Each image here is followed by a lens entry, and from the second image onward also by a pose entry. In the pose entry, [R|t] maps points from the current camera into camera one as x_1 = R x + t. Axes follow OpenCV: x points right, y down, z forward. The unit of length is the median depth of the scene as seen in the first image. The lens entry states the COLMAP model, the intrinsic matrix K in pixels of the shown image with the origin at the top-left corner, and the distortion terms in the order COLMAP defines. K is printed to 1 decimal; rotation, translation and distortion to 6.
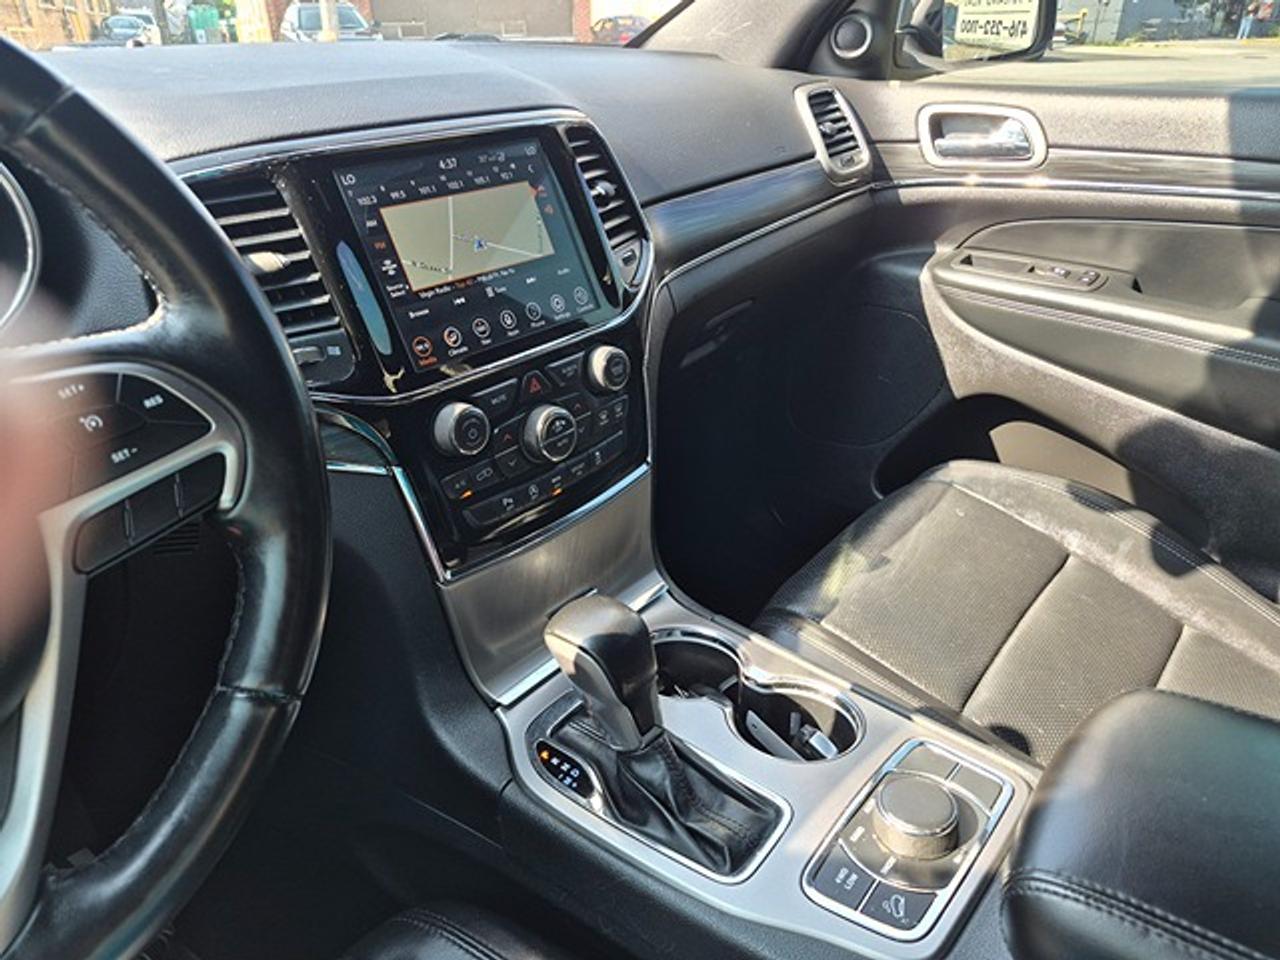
lens RADIAL K [[899.5, 0, 640.0], [0, 899.5, 480.0], [0, 0, 1]] dist [0.003265, 0.000980]
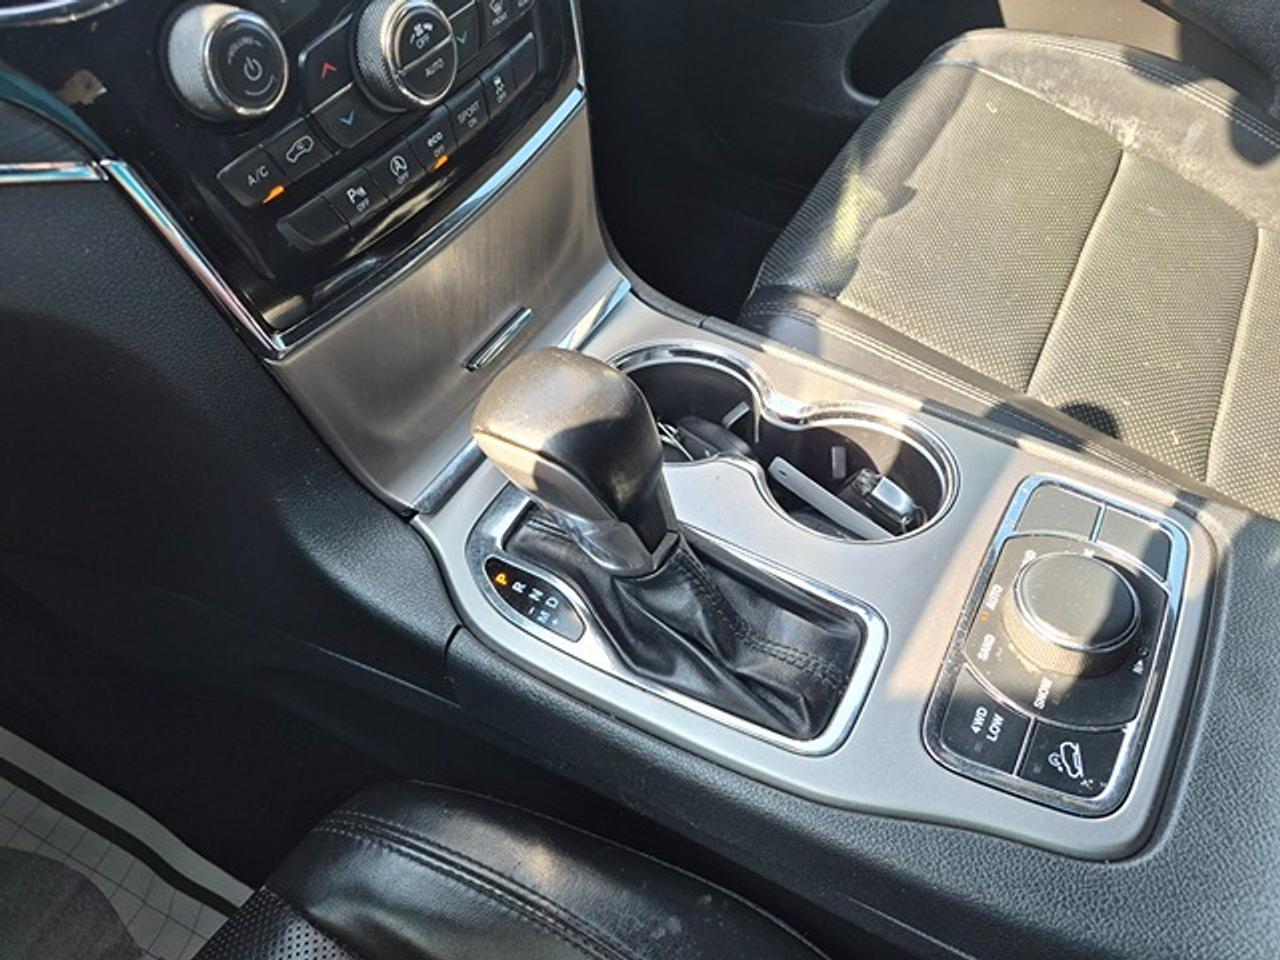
lens RADIAL K [[900.6, 0, 640.0], [0, 900.6, 480.0], [0, 0, 1]] dist [0.061629, -0.110832]
pose [[0.986151, -0.149090, 0.072649, -0.040957], [0.108796, 0.912163, 0.395123, -0.017923], [-0.125177, -0.381747, 0.915751, 0.393621]]
